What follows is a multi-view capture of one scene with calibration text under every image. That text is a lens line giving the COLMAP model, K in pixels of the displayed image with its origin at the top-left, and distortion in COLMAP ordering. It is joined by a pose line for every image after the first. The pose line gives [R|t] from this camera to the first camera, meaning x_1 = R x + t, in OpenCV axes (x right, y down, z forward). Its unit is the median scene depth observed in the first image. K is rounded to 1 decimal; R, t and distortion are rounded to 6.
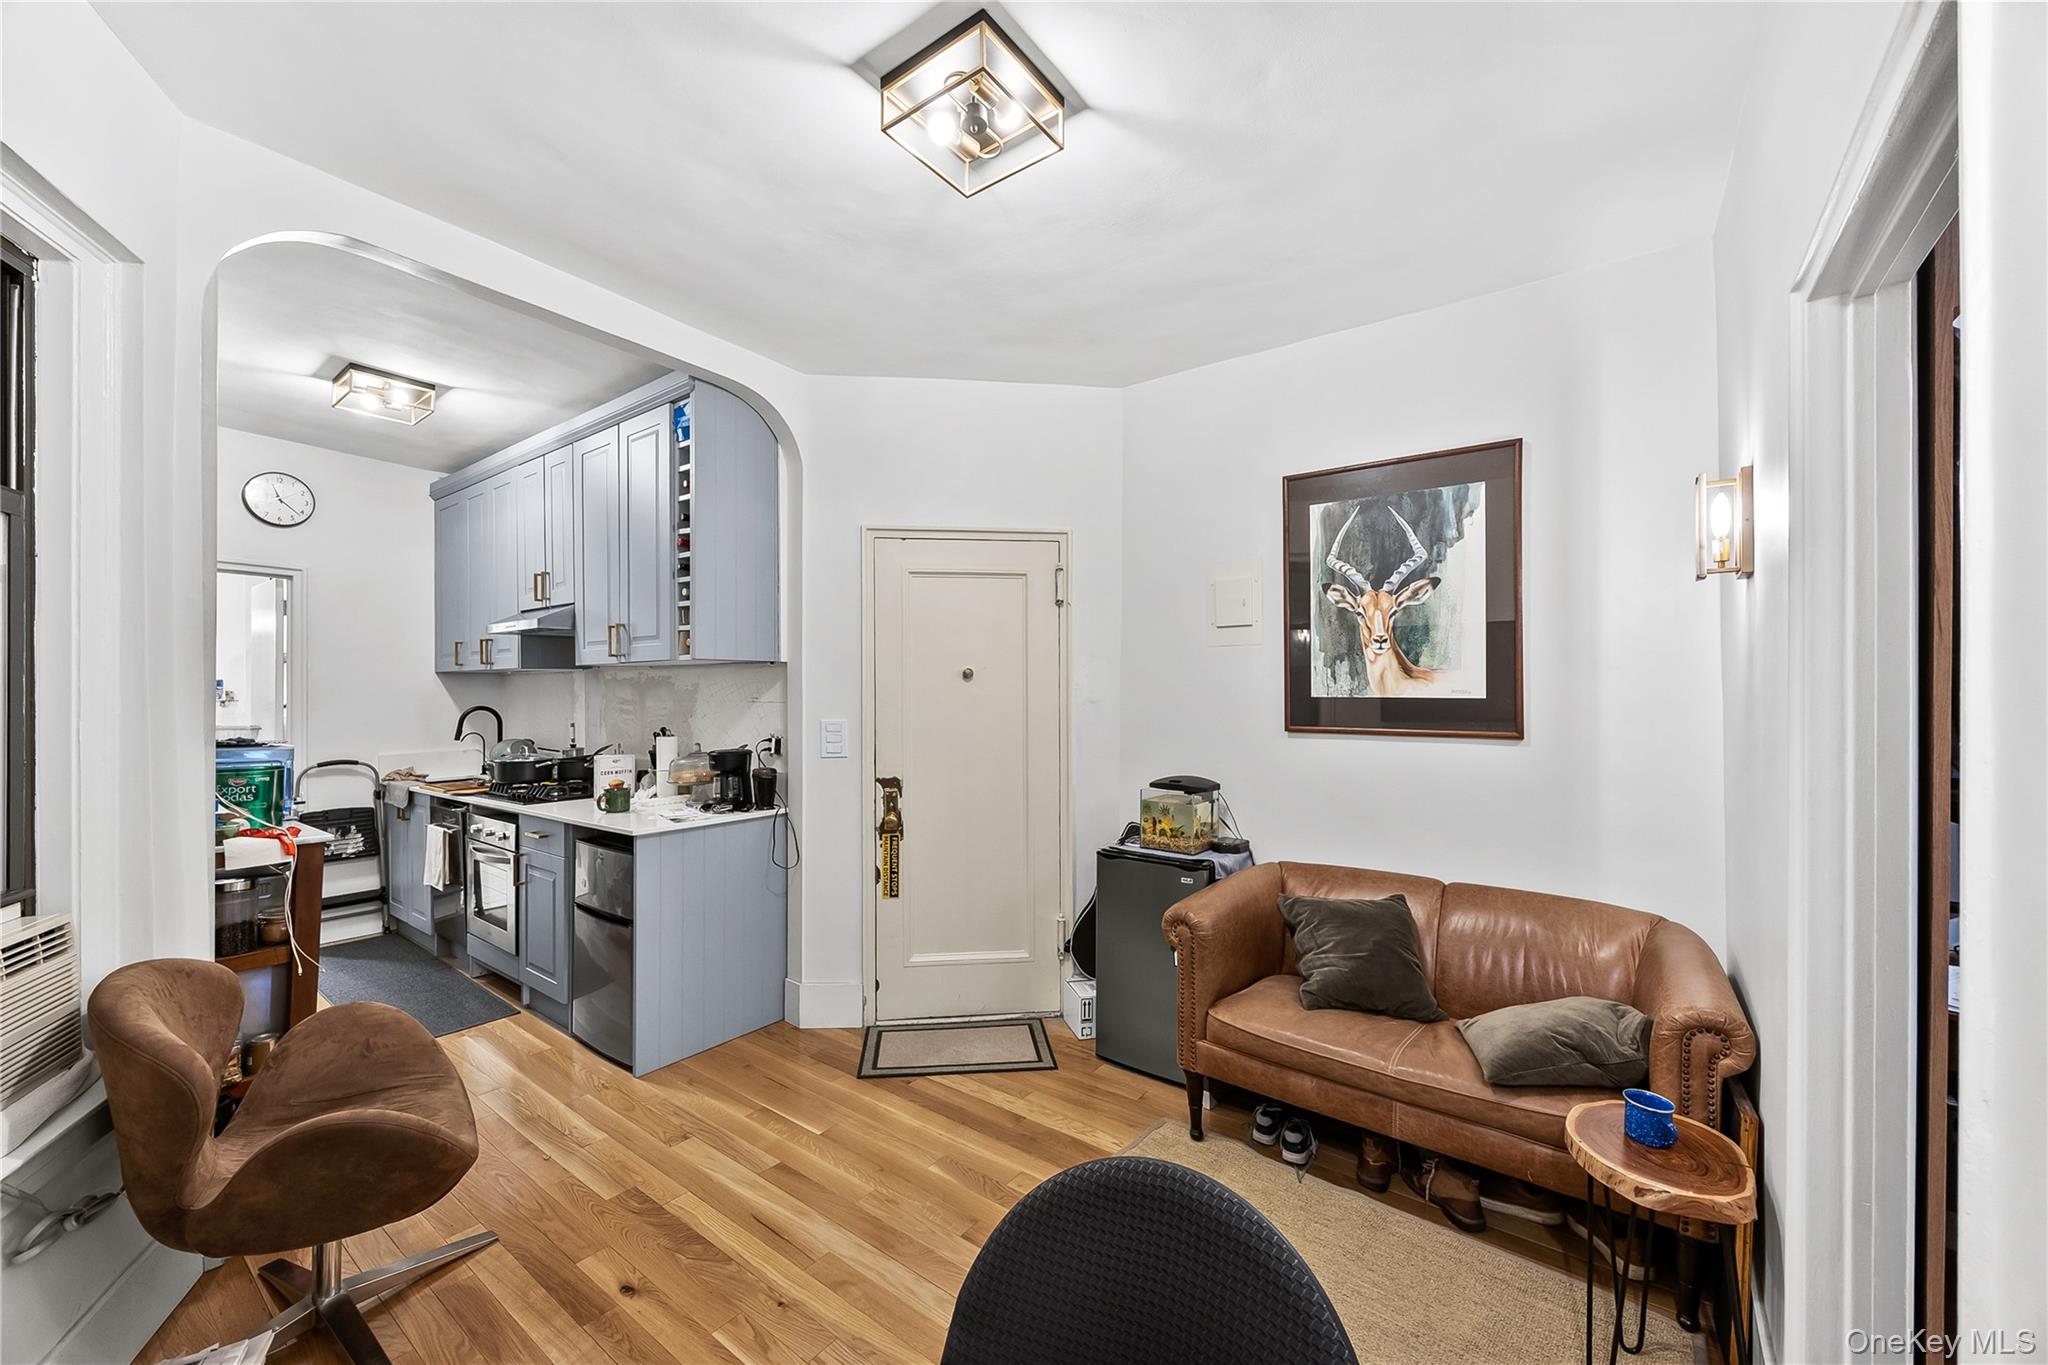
lens RADIAL K [[781.2, 0, 1022.9], [0, 781.2, 684.5], [0, 0, 1]] dist [-0.001065, 0.000122]
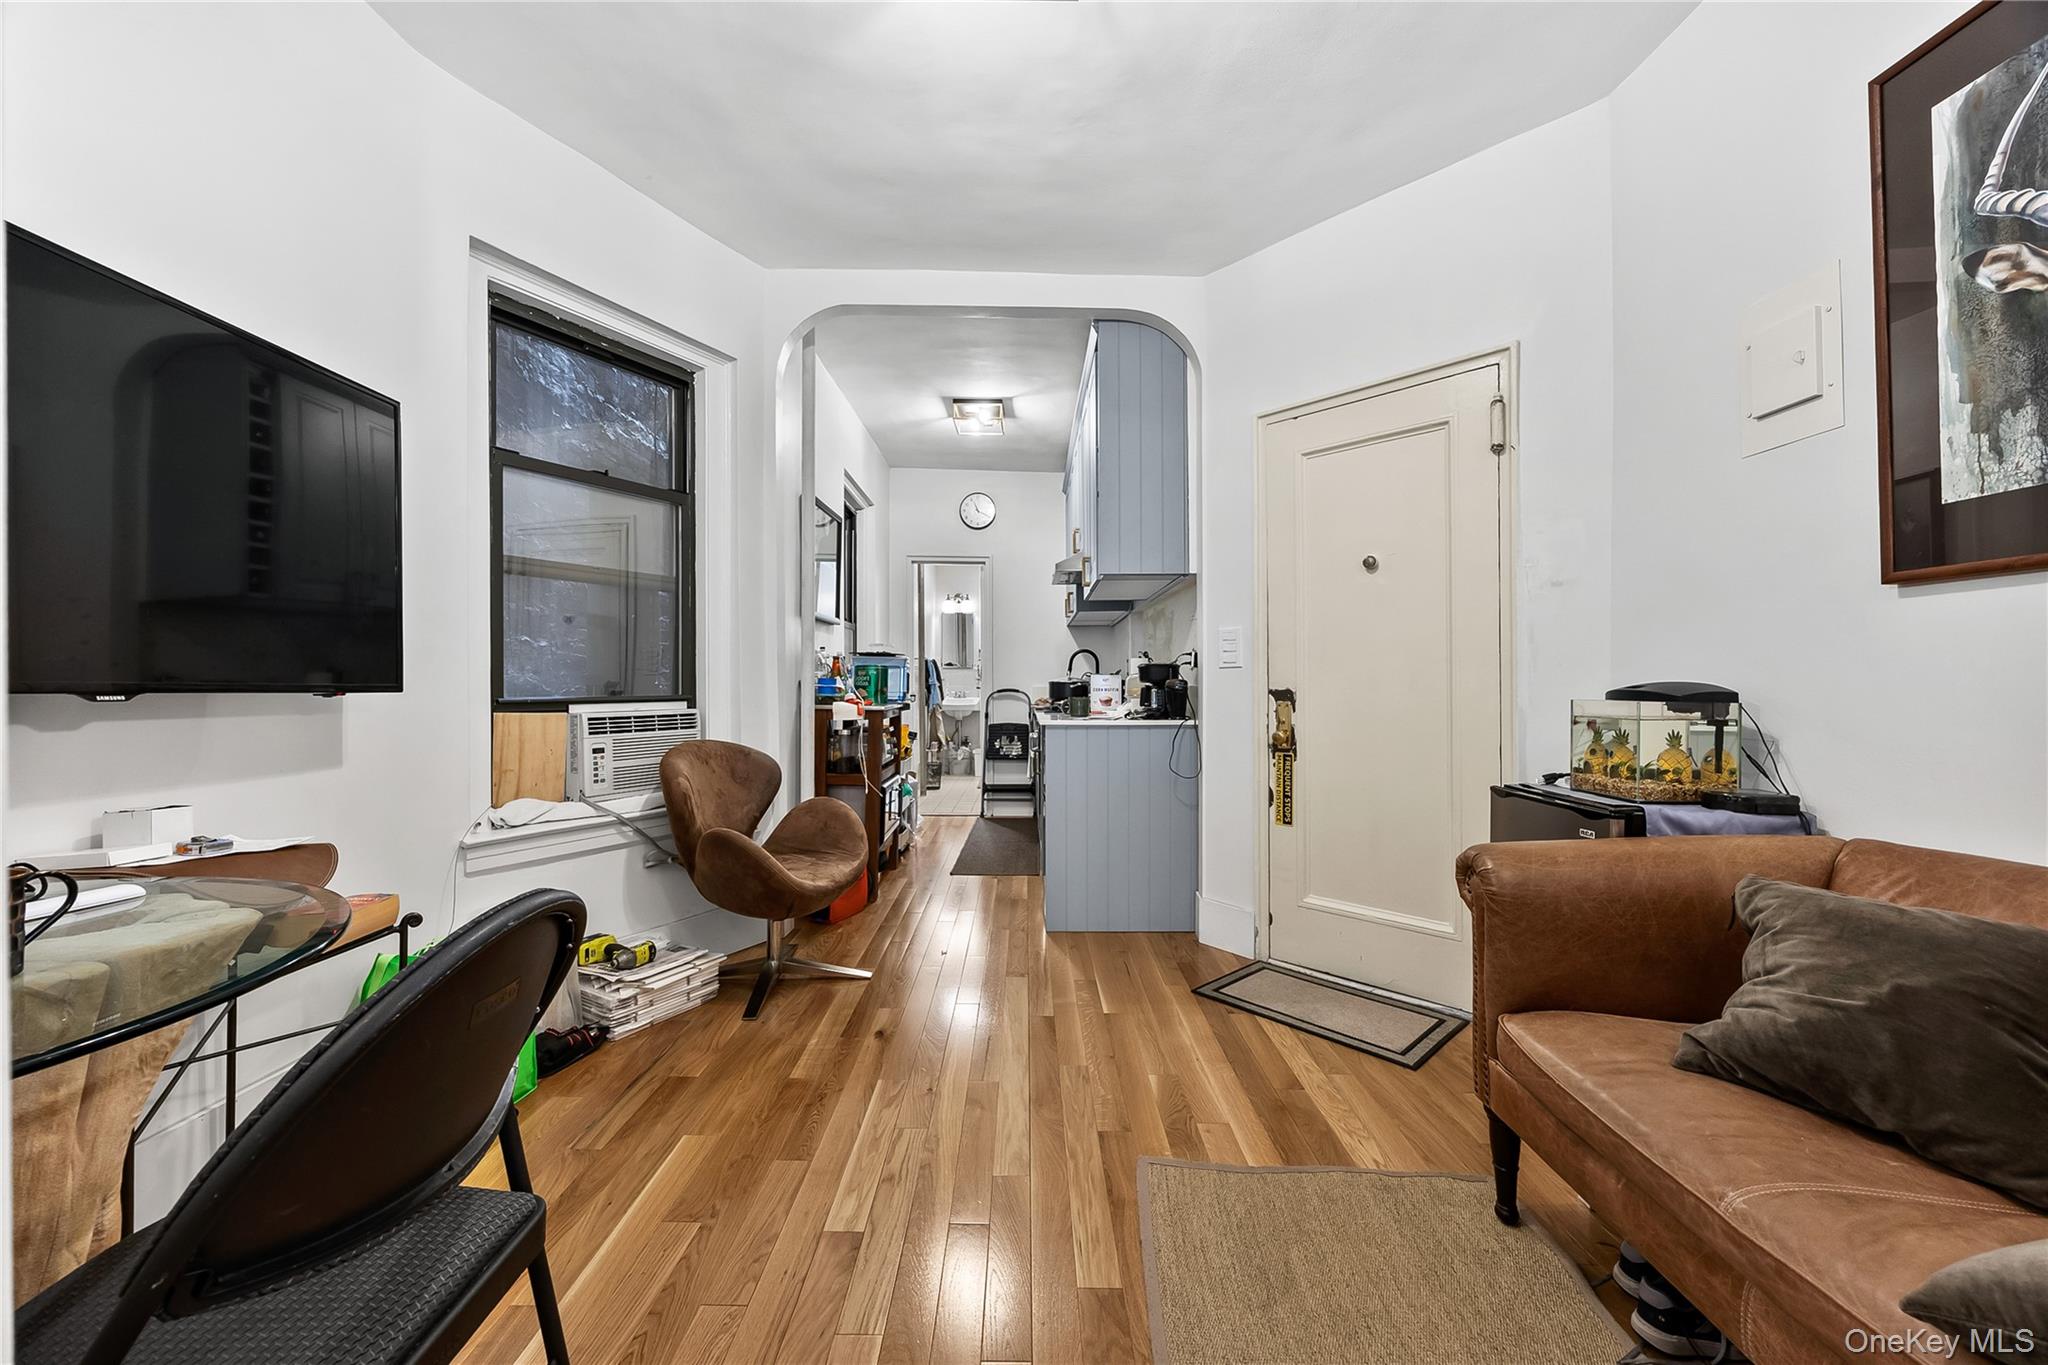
lens RADIAL K [[781.2, 0, 1028.3], [0, 781.2, 677.1], [0, 0, 1]] dist [-0.001065, 0.000122]
pose [[0.598671, -0.006461, -0.800969, 0.369833], [0.005621, 0.999977, -0.003865, 0.107208], [0.800976, -0.002188, 0.598693, 0.235107]]
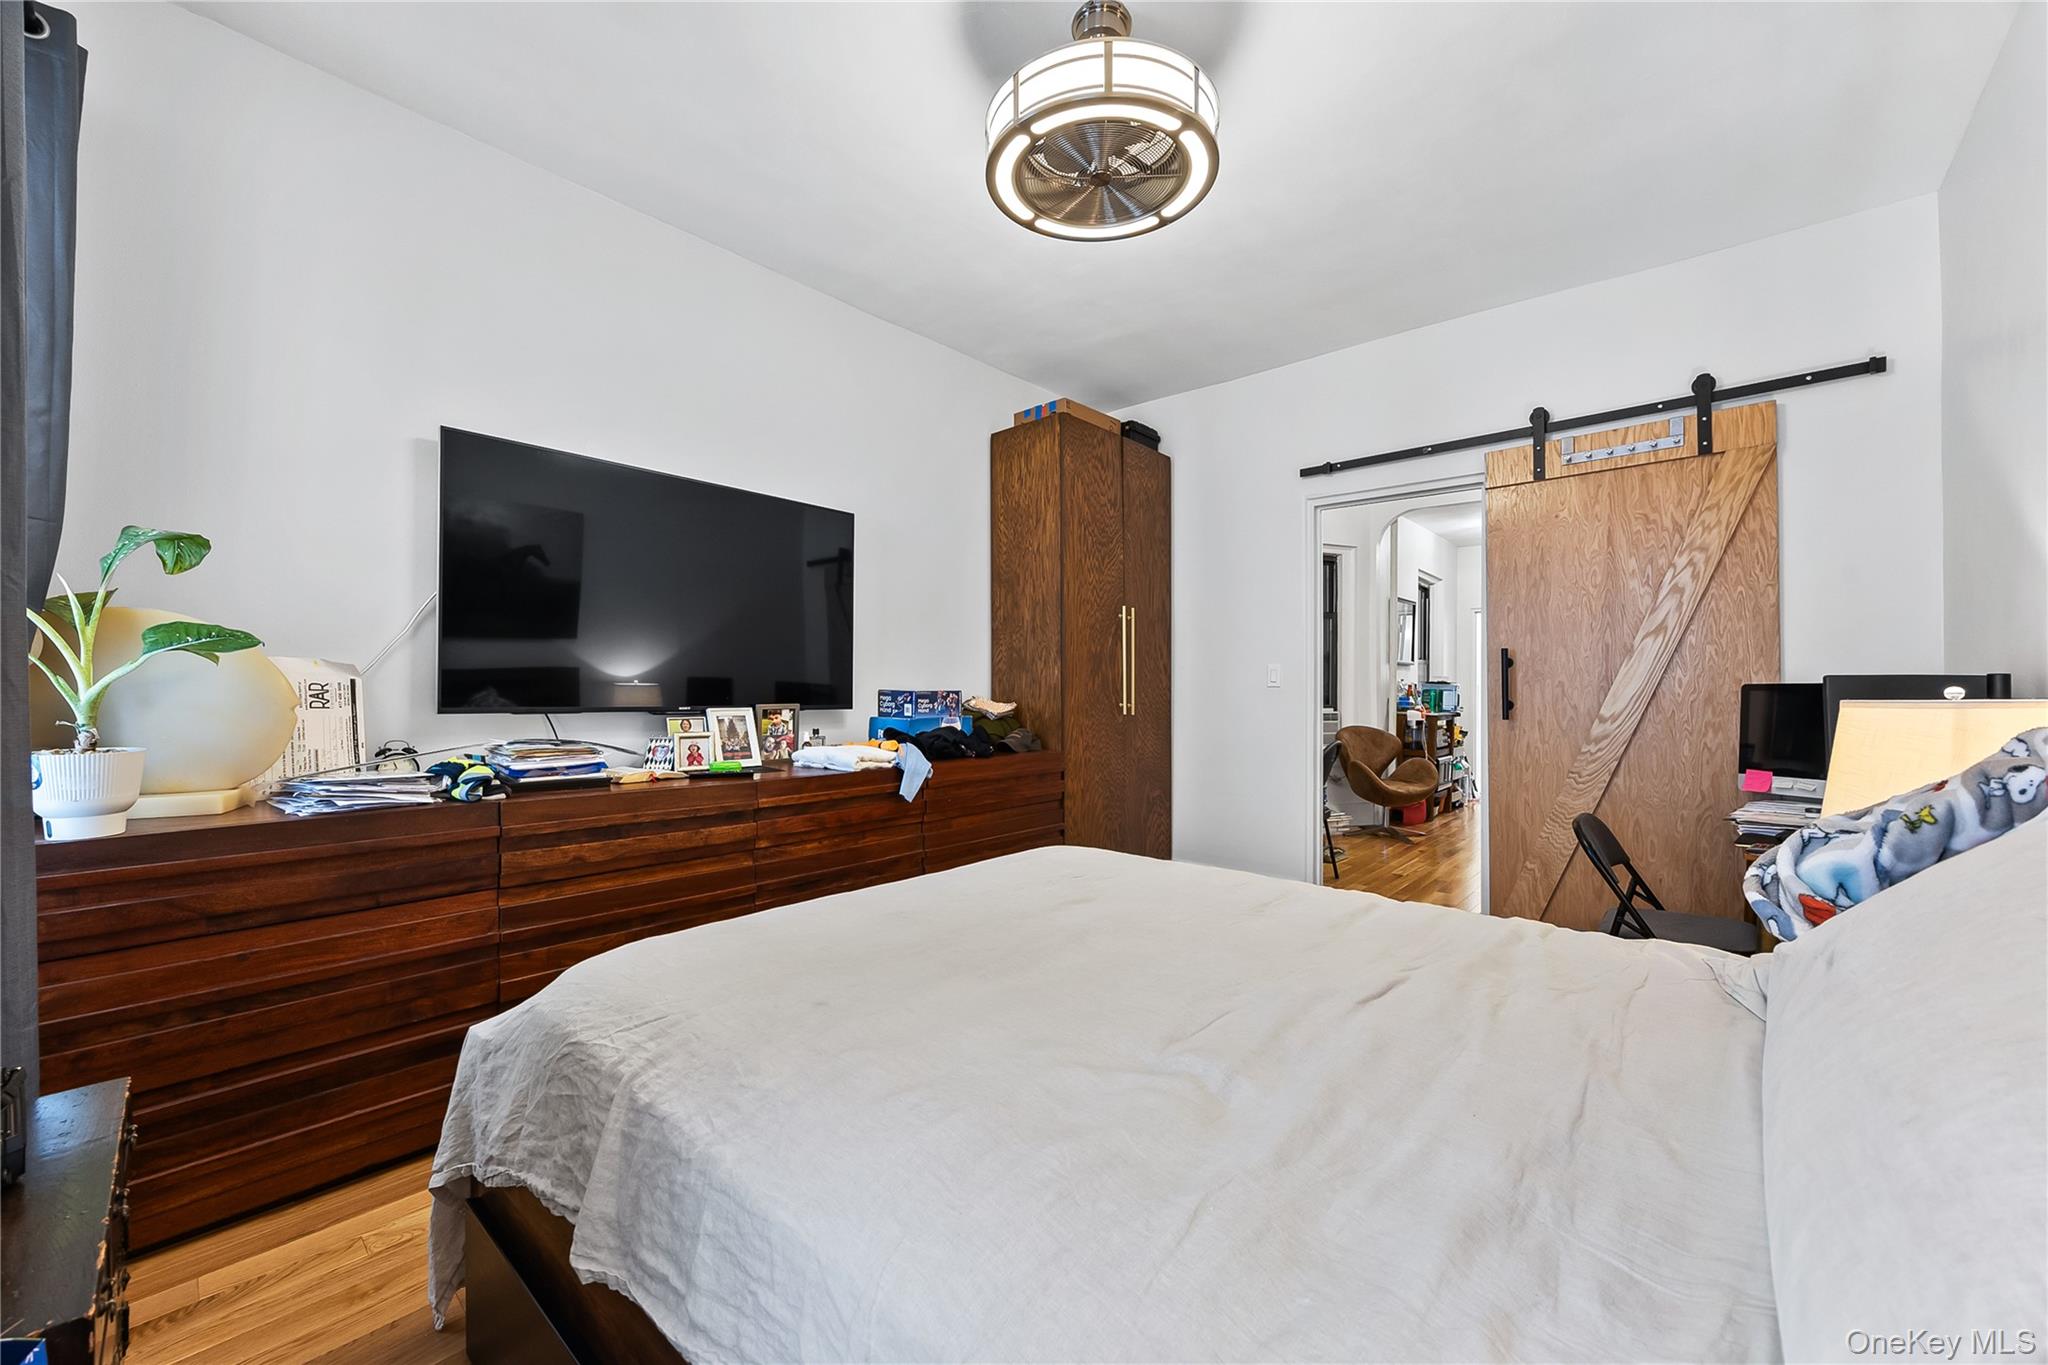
lens RADIAL K [[781.2, 0, 1023.7], [0, 781.2, 689.3], [0, 0, 1]] dist [-0.001065, 0.000122]
pose [[-0.084082, -0.003162, -0.996454, 1.455104], [-0.002297, 0.999993, -0.002980, 0.089714], [0.996456, 0.002038, -0.084089, -0.158478]]
